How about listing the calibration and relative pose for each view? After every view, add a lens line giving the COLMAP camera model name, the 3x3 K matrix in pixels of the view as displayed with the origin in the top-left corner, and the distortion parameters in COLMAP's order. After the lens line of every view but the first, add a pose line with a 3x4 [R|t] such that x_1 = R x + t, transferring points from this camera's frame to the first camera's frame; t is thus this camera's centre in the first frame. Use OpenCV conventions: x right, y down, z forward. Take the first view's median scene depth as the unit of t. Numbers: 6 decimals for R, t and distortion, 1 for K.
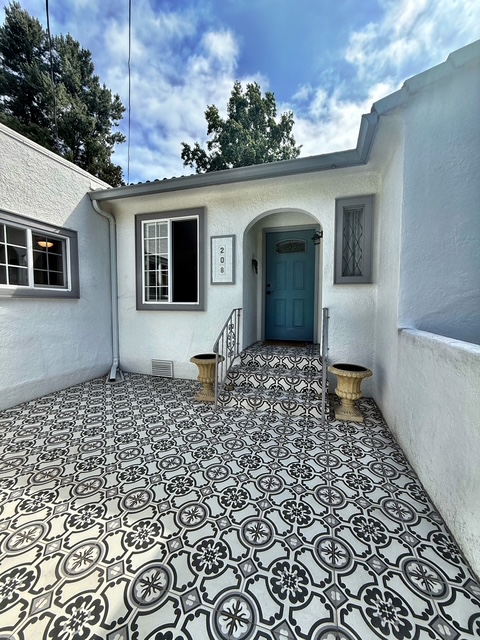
lens RADIAL K [[257.7, 0, 237.5], [0, 257.7, 321.5], [0, 0, 1]] dist [-0.001584, 0.000458]
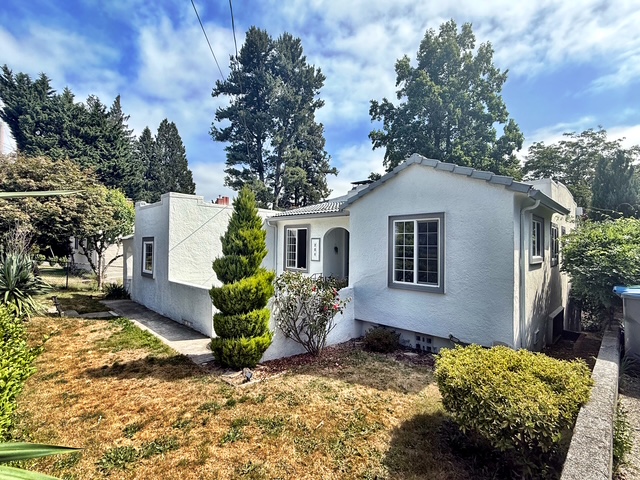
lens RADIAL K [[315.2, 0, 320.0], [0, 315.2, 240.5], [0, 0, 1]] dist [-0.006096, -0.000290]
pose [[0.894448, -0.001175, -0.447171, 0.301172], [-0.034567, 0.996823, -0.071761, -0.033970], [0.445835, 0.079644, 0.891565, -0.344396]]
